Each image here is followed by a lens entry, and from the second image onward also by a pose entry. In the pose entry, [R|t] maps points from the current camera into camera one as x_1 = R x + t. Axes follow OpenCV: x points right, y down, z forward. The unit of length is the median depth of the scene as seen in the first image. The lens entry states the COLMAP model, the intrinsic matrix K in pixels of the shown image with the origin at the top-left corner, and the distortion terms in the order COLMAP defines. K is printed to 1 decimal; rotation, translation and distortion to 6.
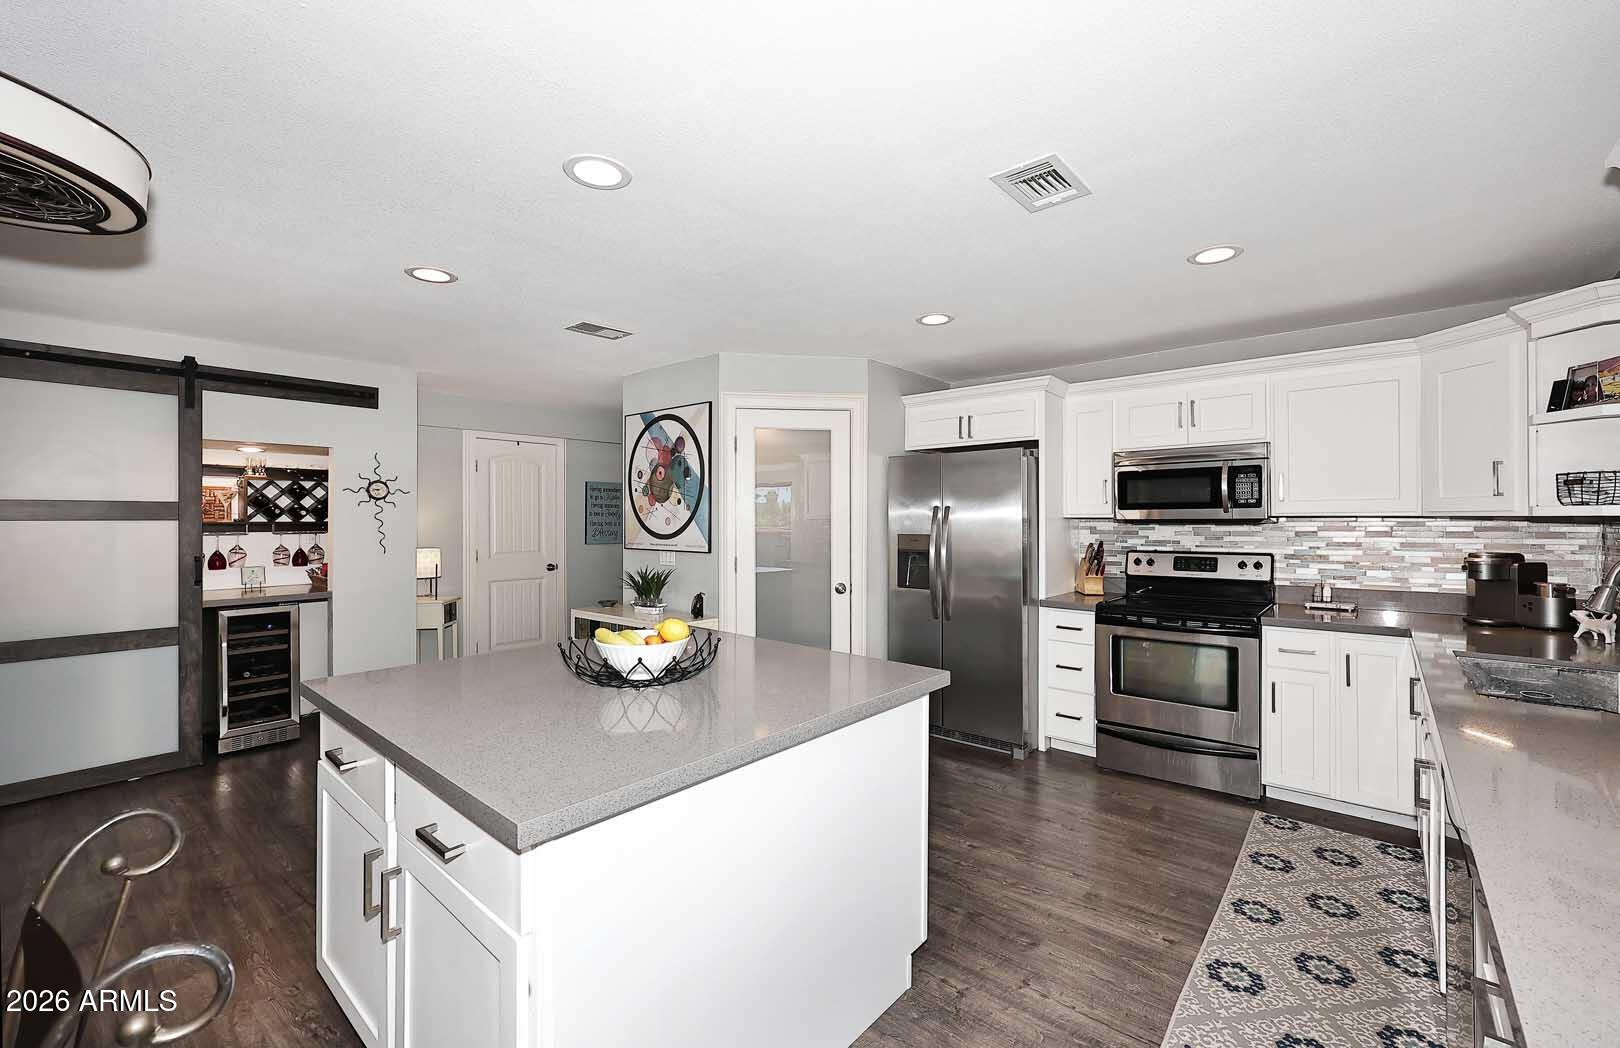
lens RADIAL K [[662.6, 0, 824.8], [0, 662.6, 514.4], [0, 0, 1]] dist [-0.002342, -0.000185]
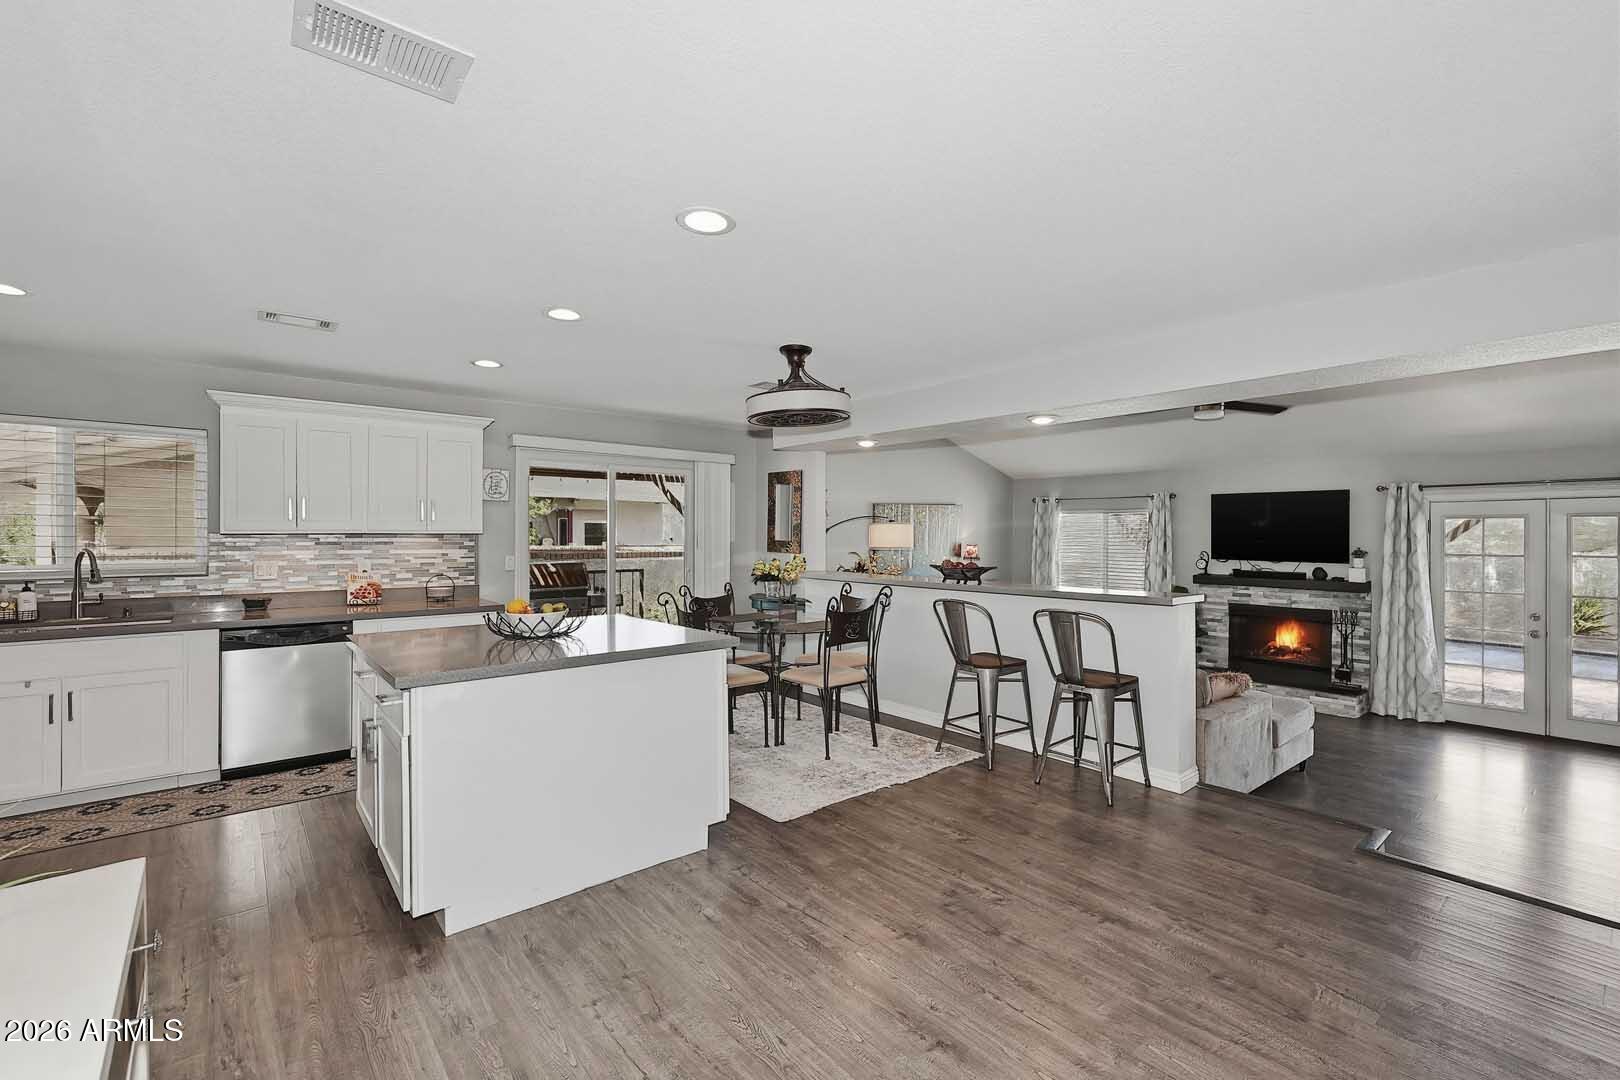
lens RADIAL K [[695.6, 0, 805.8], [0, 695.6, 536.8], [0, 0, 1]] dist [0.010463, -0.000095]
pose [[-0.981363, -0.006116, 0.192068, -0.627924], [-0.005216, 0.999973, 0.005190, -0.004353], [-0.192095, 0.004091, -0.981368, 1.289679]]
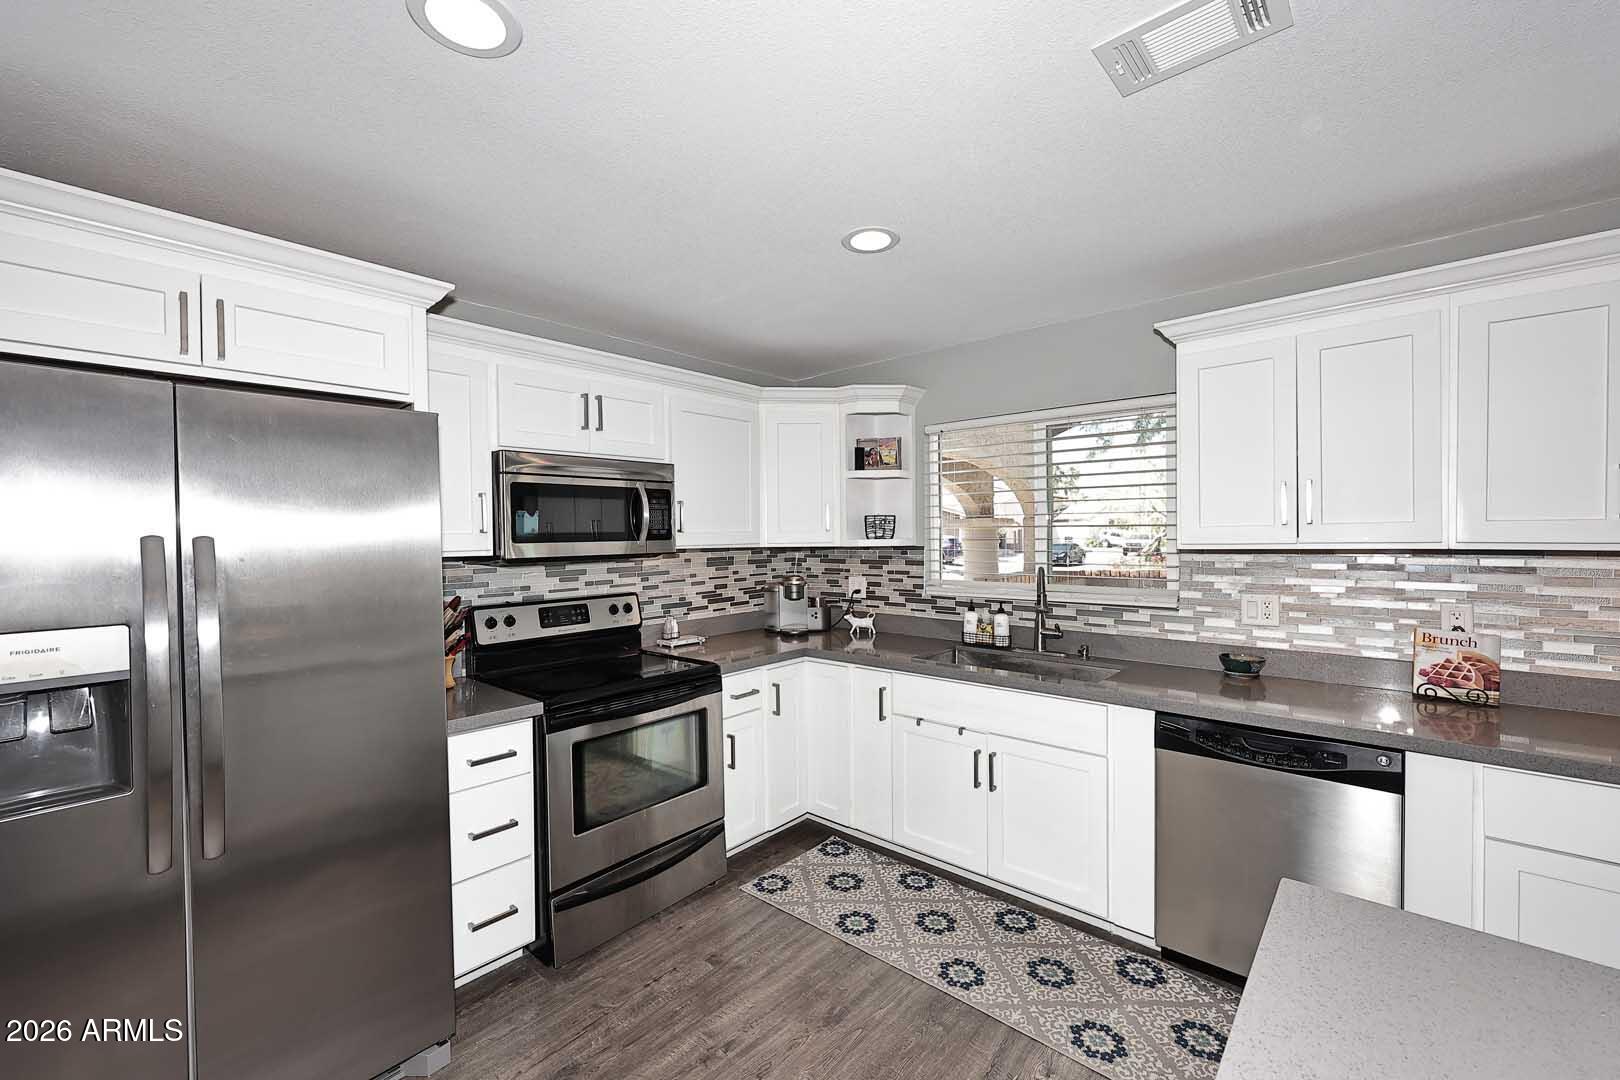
lens RADIAL K [[650.1, 0, 814.8], [0, 650.1, 547.4], [0, 0, 1]] dist [-0.001137, -0.000087]
pose [[0.029940, -0.014764, 0.999443, -0.162571], [0.004695, 0.999882, 0.014630, -0.011105], [-0.999541, 0.004255, 0.030005, 0.723371]]
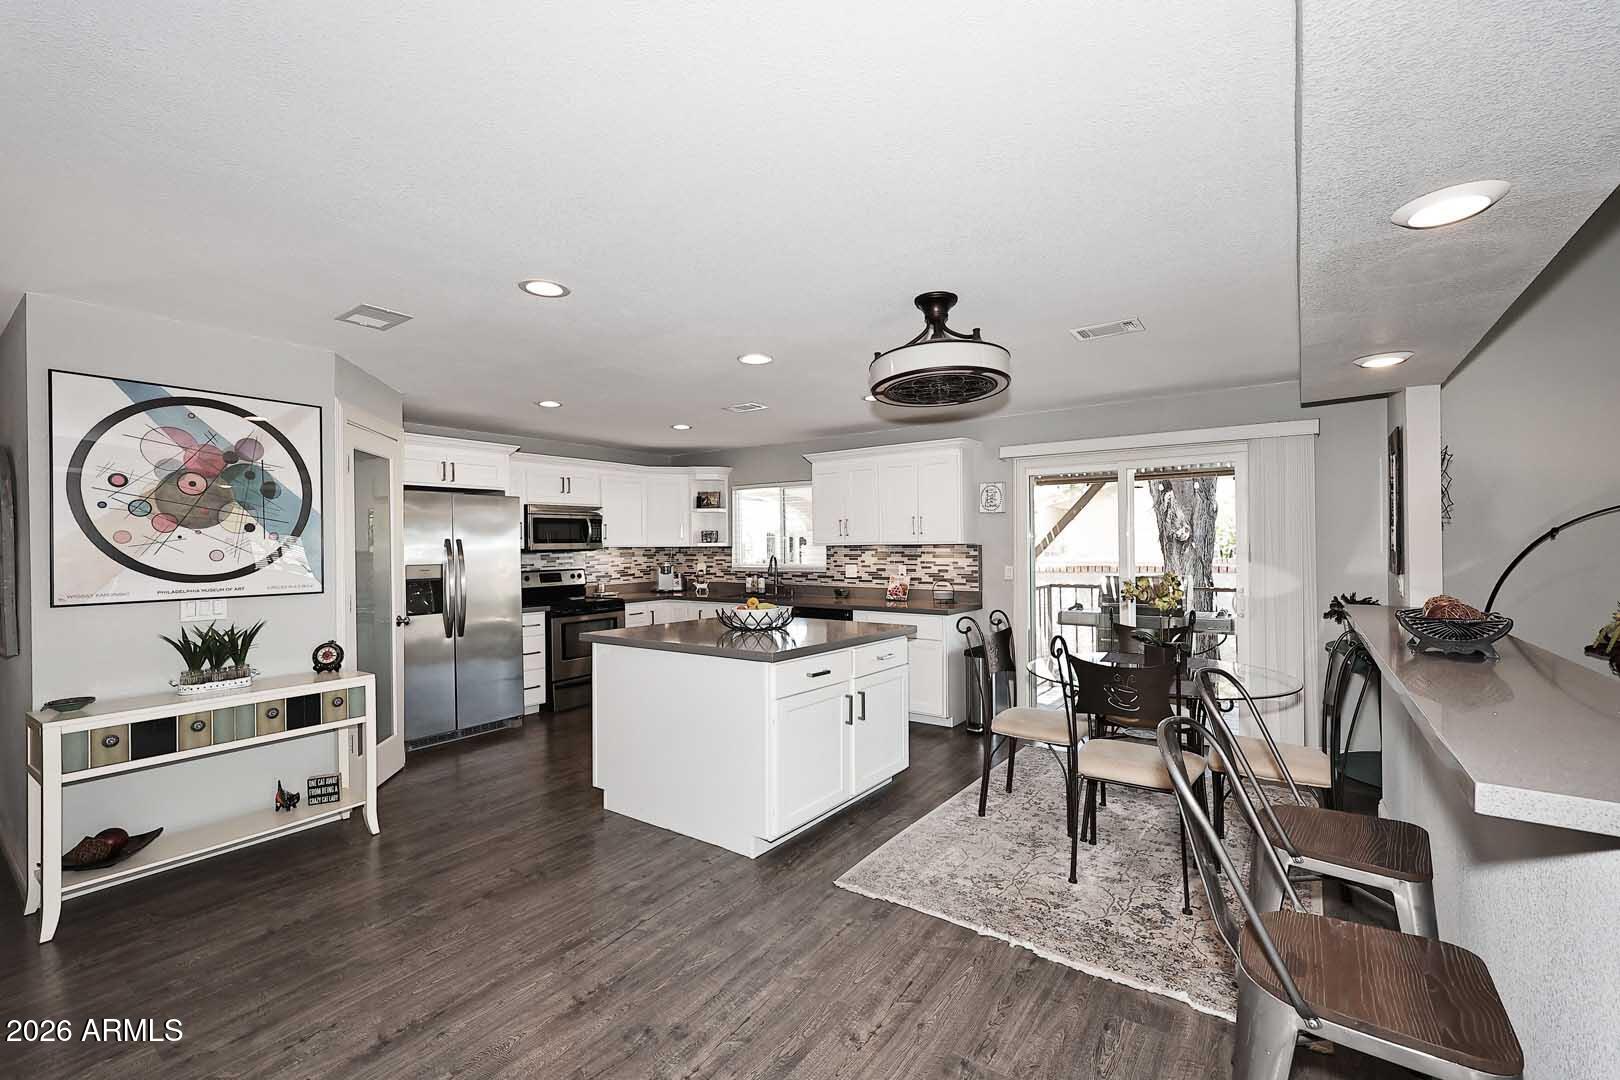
lens RADIAL K [[674.7, 0, 821.9], [0, 674.7, 546.0], [0, 0, 1]] dist [0.004150, 0.000100]
pose [[-0.076674, 0.003024, 0.997052, -1.146597], [0.004738, 0.999985, -0.002668, 0.006092], [-0.997045, 0.004520, -0.076687, 0.490557]]
